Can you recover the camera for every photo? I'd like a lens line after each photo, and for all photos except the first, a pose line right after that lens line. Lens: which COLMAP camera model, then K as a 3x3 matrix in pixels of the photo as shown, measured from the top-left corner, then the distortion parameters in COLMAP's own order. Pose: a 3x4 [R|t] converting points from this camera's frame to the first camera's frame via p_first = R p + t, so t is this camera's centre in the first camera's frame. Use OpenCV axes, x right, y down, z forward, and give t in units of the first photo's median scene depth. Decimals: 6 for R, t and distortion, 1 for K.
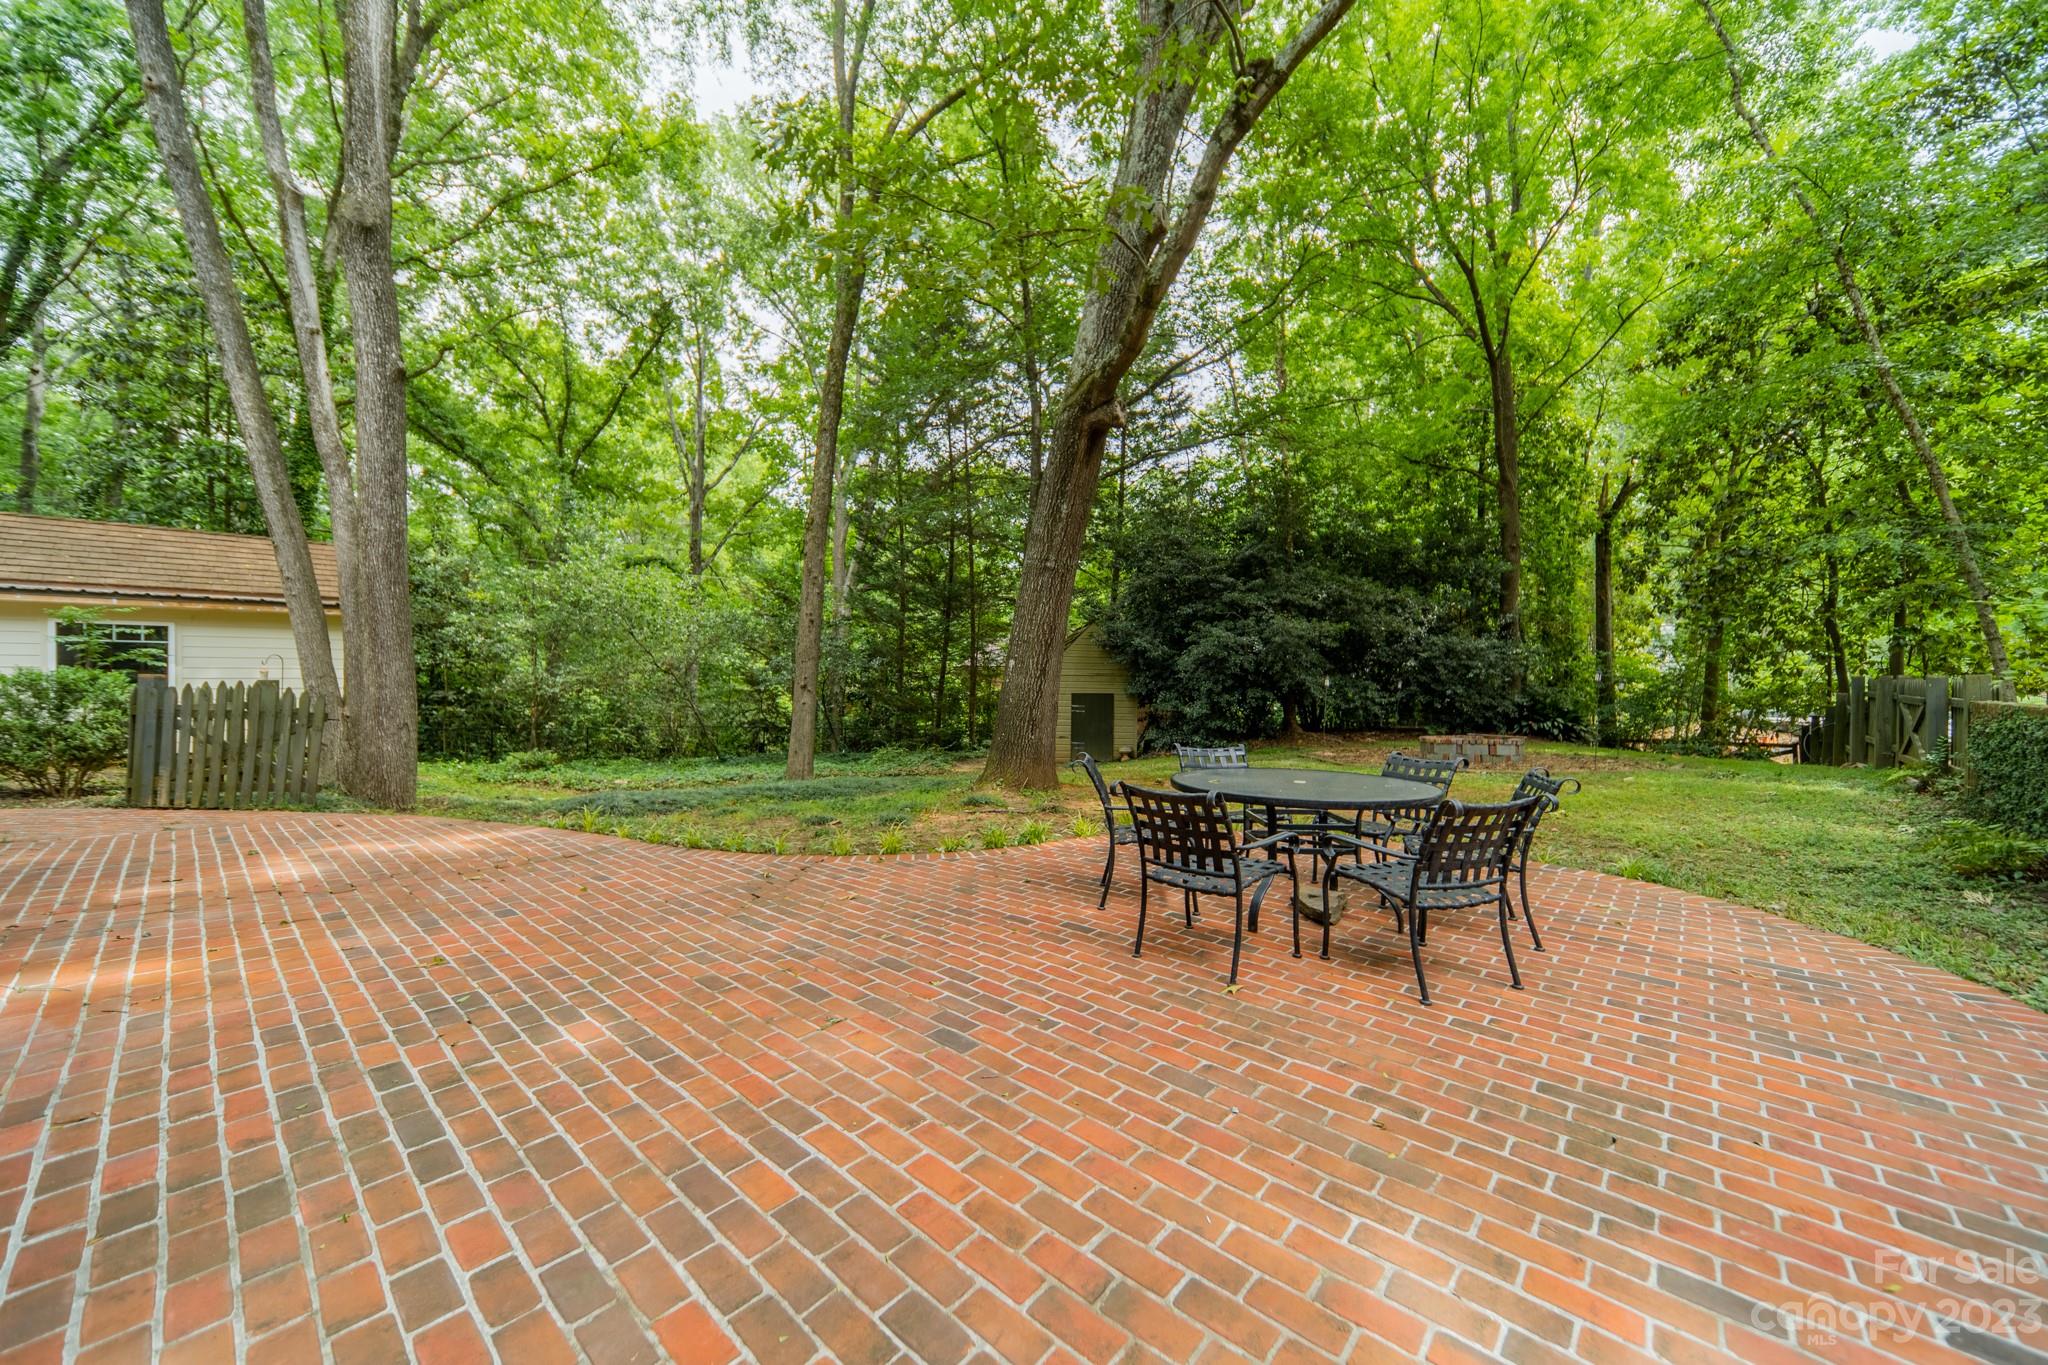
lens RADIAL K [[731.2, 0, 976.5], [0, 731.2, 676.7], [0, 0, 1]] dist [0.003444, -0.000074]
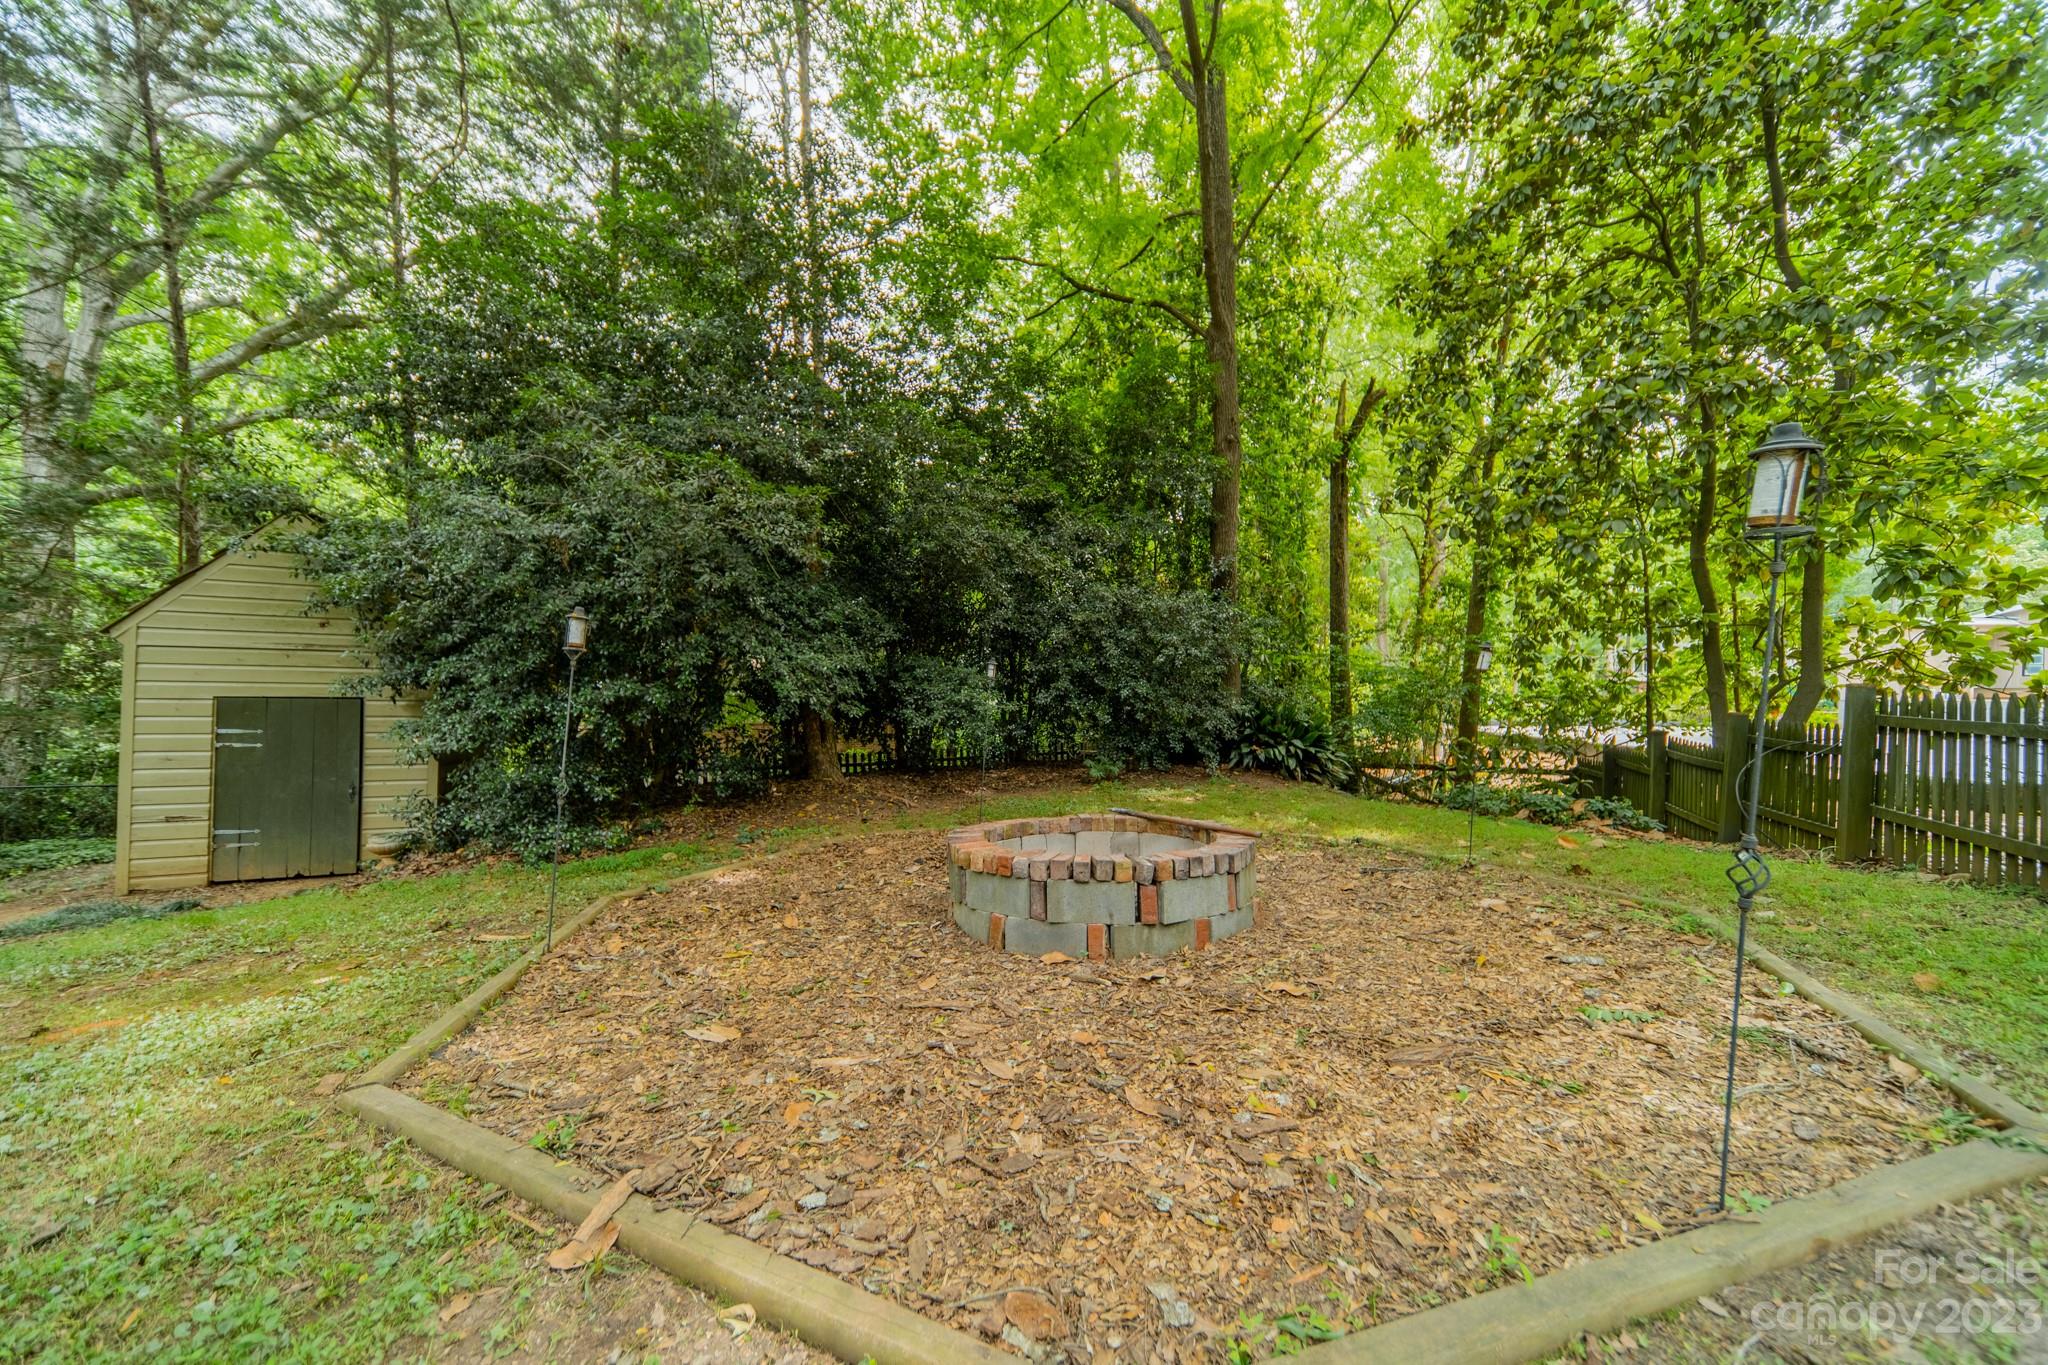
lens RADIAL K [[731.2, 0, 1026.0], [0, 731.2, 689.0], [0, 0, 1]] dist [0.003444, -0.000074]
pose [[0.937025, 0.004256, 0.349237, 0.379478], [-0.003762, 0.999991, -0.002092, 0.018829], [-0.349243, 0.000647, 0.937032, 0.513377]]
